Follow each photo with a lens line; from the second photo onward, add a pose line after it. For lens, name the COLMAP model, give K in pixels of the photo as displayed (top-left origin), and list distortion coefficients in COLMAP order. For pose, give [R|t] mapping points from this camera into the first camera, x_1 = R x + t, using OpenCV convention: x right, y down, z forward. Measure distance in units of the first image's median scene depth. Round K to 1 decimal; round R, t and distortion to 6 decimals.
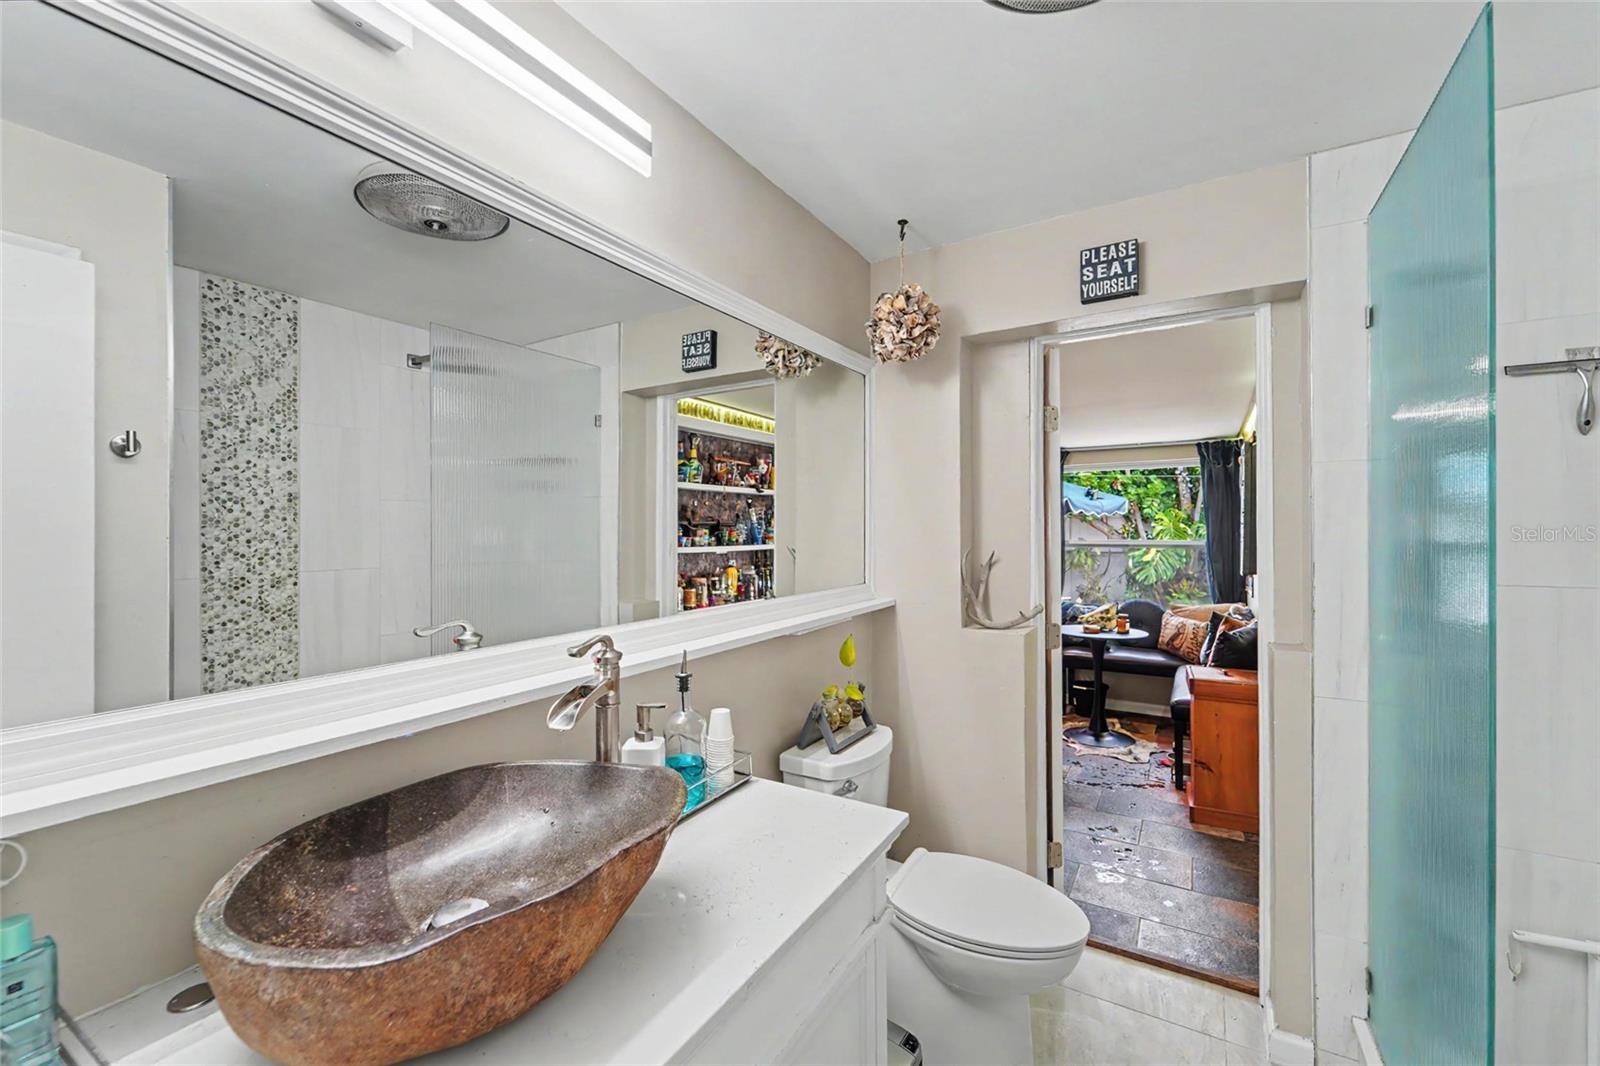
lens RADIAL K [[664.5, 0, 800.0], [0, 664.5, 533.0], [0, 0, 1]] dist [0.011084, 0.000069]
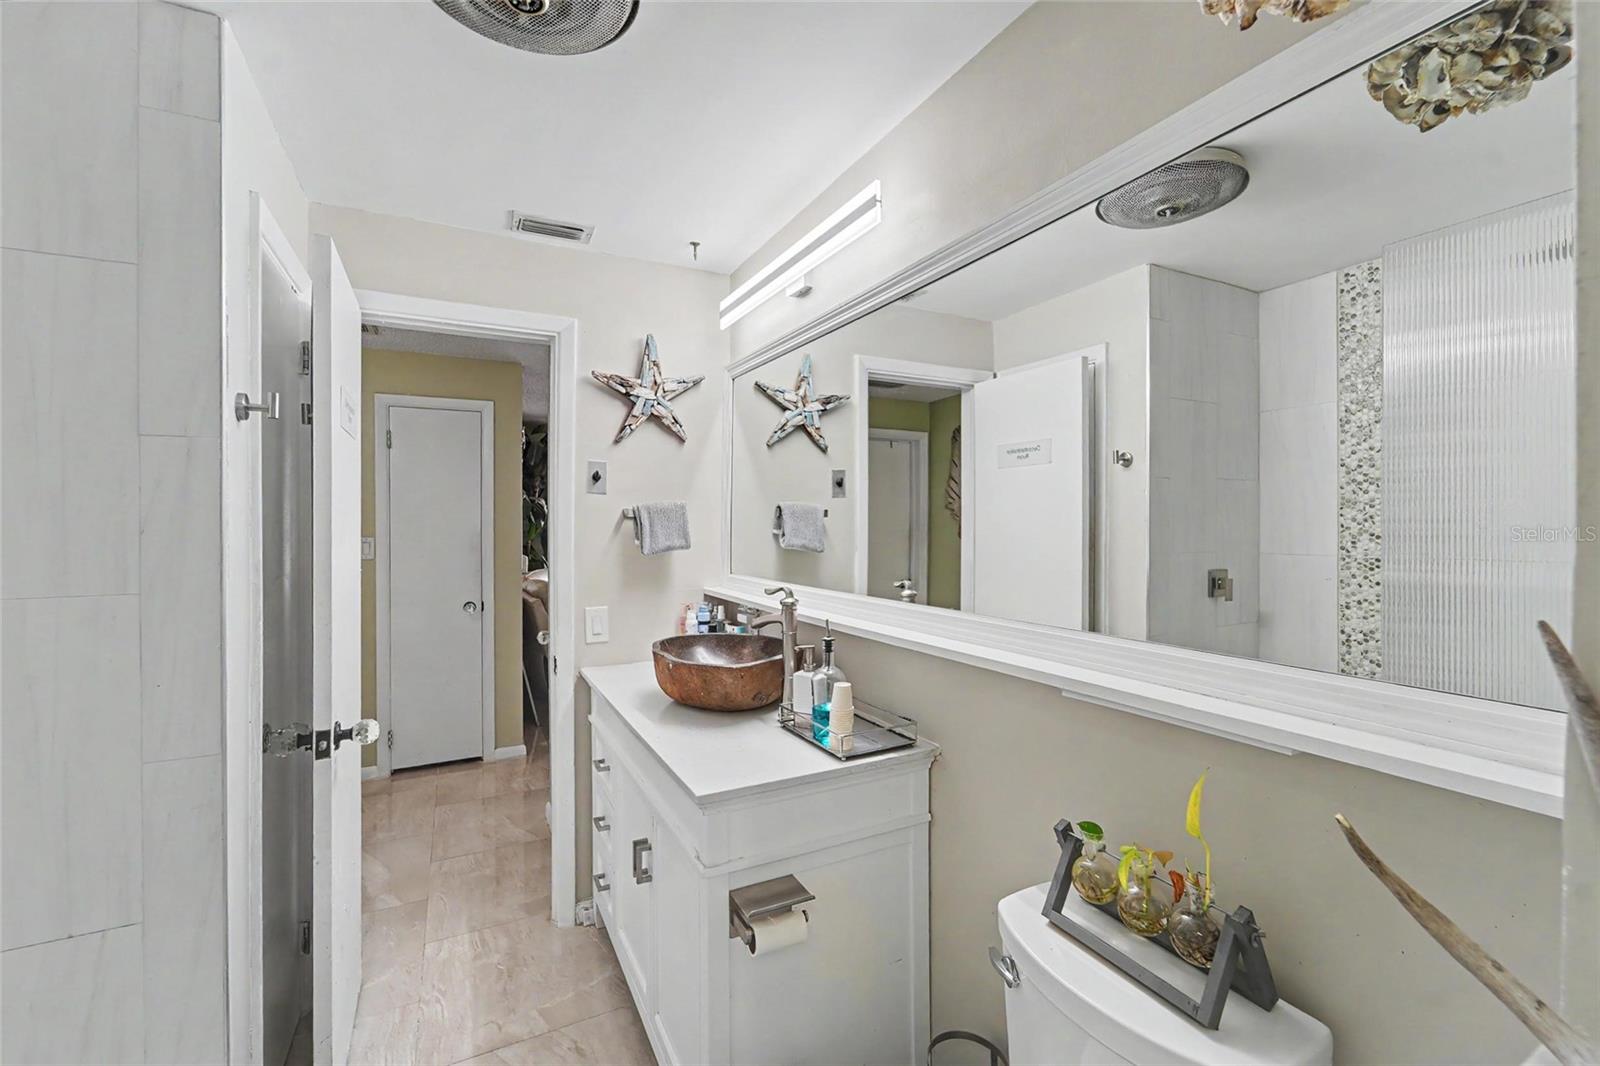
lens RADIAL K [[664.5, 0, 800.0], [0, 664.5, 533.0], [0, 0, 1]] dist [0.011084, 0.000069]
pose [[-0.519460, 0.033049, -0.853855, 0.466240], [0.013522, 0.999445, 0.030458, -0.013924], [0.854388, 0.004276, -0.519619, 0.805803]]
